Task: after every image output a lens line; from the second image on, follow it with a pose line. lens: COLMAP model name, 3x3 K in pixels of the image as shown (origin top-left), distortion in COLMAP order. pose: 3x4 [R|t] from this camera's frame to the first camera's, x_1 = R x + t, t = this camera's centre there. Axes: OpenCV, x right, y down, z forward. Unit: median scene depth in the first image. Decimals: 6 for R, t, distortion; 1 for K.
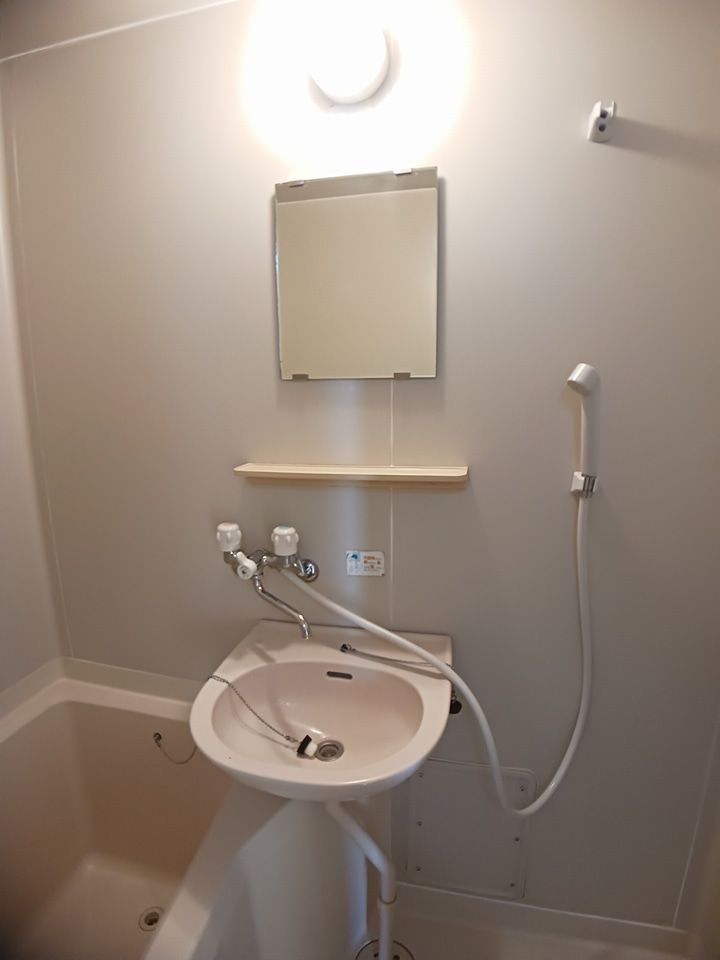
lens RADIAL K [[514.8, 0, 384.5], [0, 514.8, 476.8], [0, 0, 1]] dist [-0.041444, -0.044598]
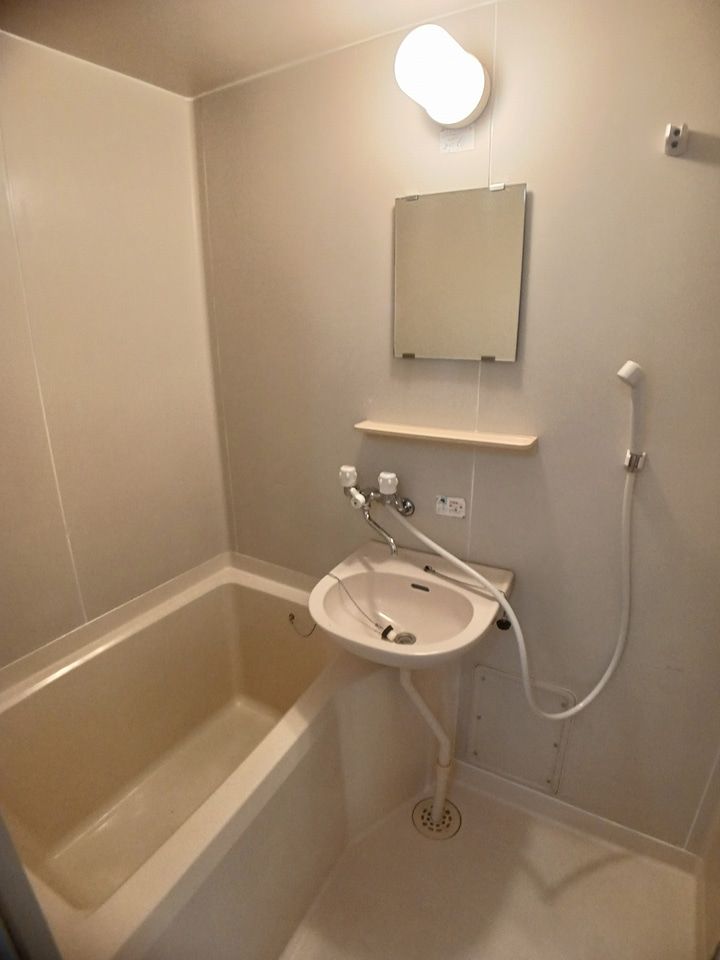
lens RADIAL K [[514.8, 0, 384.5], [0, 514.8, 476.8], [0, 0, 1]] dist [-0.041444, -0.044598]
pose [[0.956626, 0.095383, -0.275261, 0.162980], [-0.062141, 0.989945, 0.127075, -0.059316], [0.284614, -0.104458, 0.952934, -0.264726]]
